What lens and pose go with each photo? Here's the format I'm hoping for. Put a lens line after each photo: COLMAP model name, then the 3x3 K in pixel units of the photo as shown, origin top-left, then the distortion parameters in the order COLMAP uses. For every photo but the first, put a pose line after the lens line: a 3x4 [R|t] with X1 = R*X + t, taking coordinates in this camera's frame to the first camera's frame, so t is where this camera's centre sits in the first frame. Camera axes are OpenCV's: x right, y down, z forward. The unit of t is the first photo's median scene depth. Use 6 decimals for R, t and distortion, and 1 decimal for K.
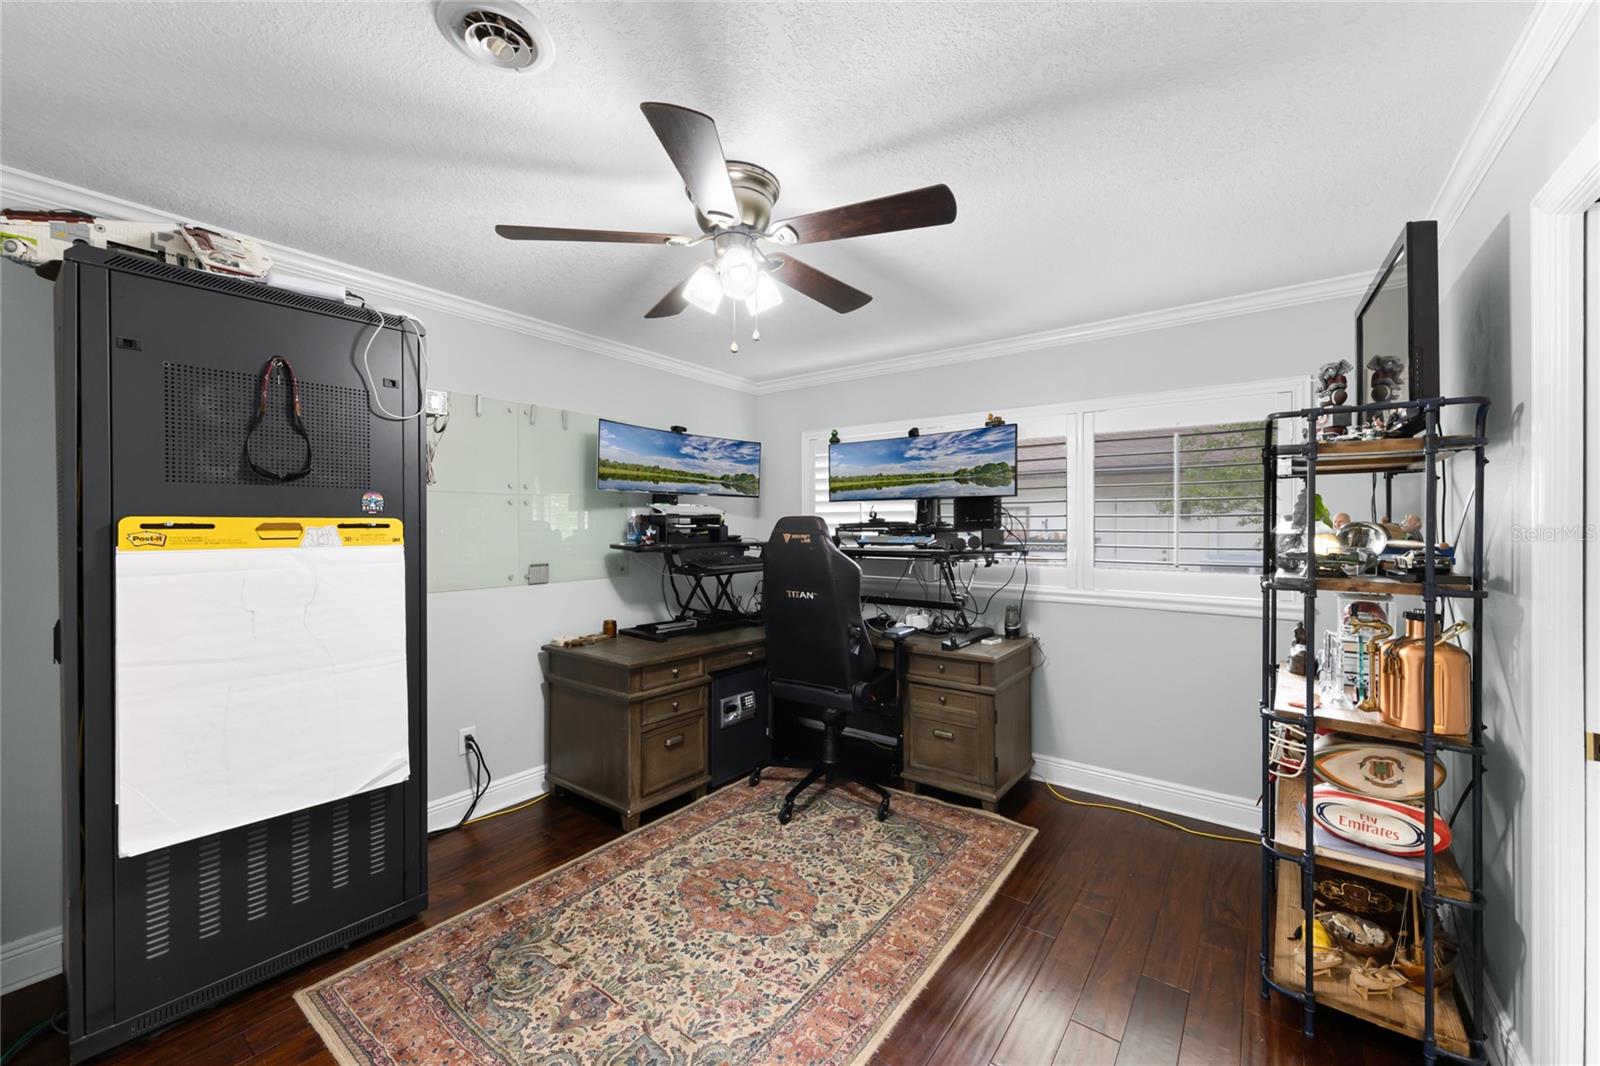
lens RADIAL K [[630.1, 0, 797.3], [0, 630.1, 528.4], [0, 0, 1]] dist [0.000556, -0.000024]
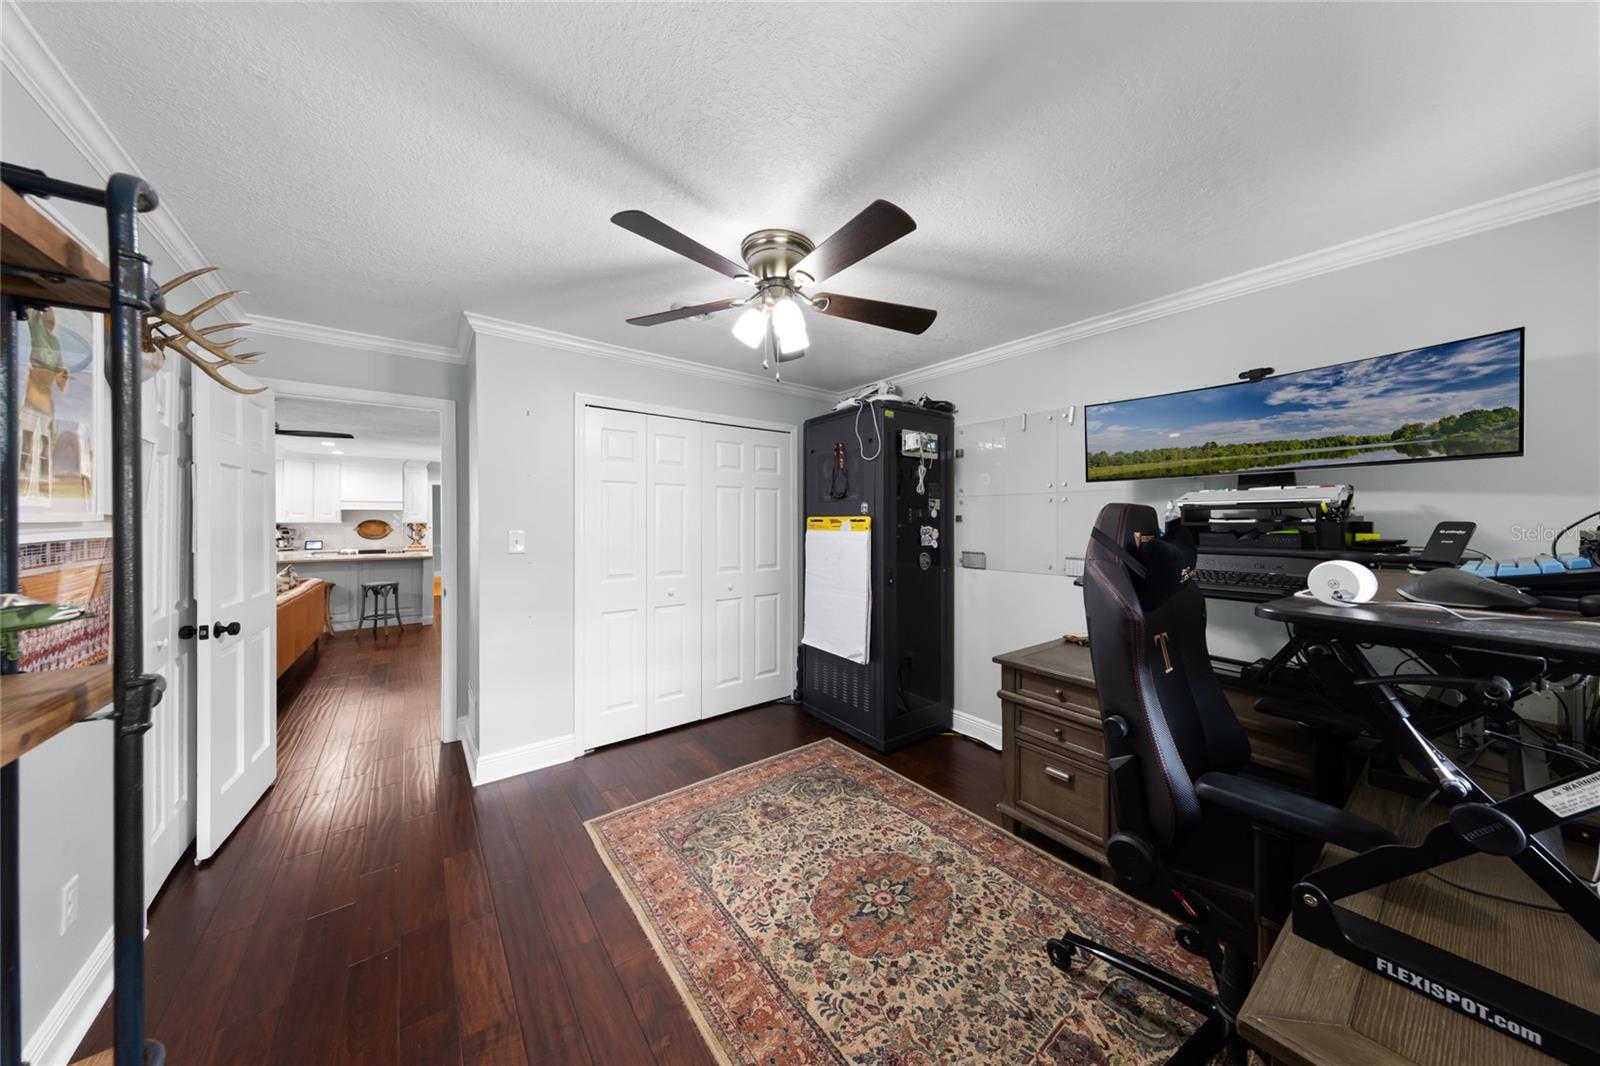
lens RADIAL K [[505.5, 0, 808.1], [0, 505.5, 522.7], [0, 0, 1]] dist [0.007722, -0.001960]
pose [[-0.259669, 0.003640, -0.965691, 0.735419], [-0.006522, 0.999963, 0.005523, -0.004655], [0.965676, 0.007733, -0.259635, 1.135541]]
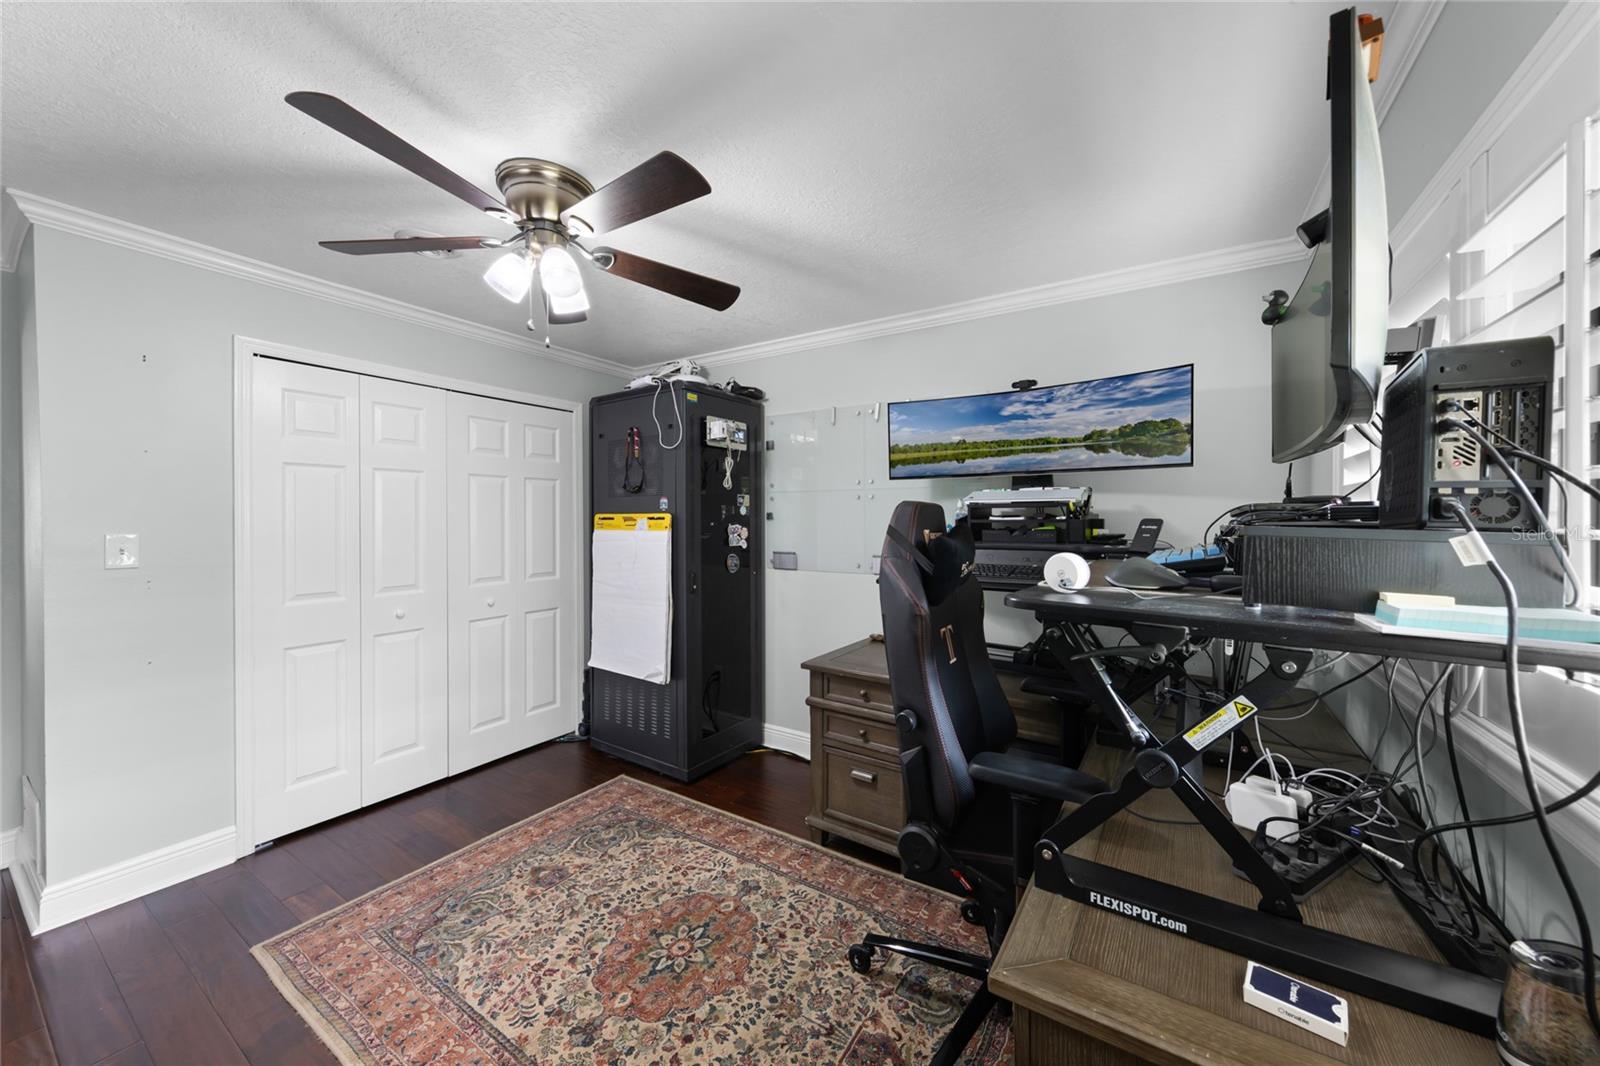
lens RADIAL K [[570.5, 0, 807.8], [0, 570.5, 521.8], [0, 0, 1]] dist [0.002222, -0.000503]
pose [[0.079361, 0.005762, -0.996829, 0.734490], [-0.005402, 0.999971, 0.005350, -0.004749], [0.996831, 0.004961, 0.079390, 1.157174]]
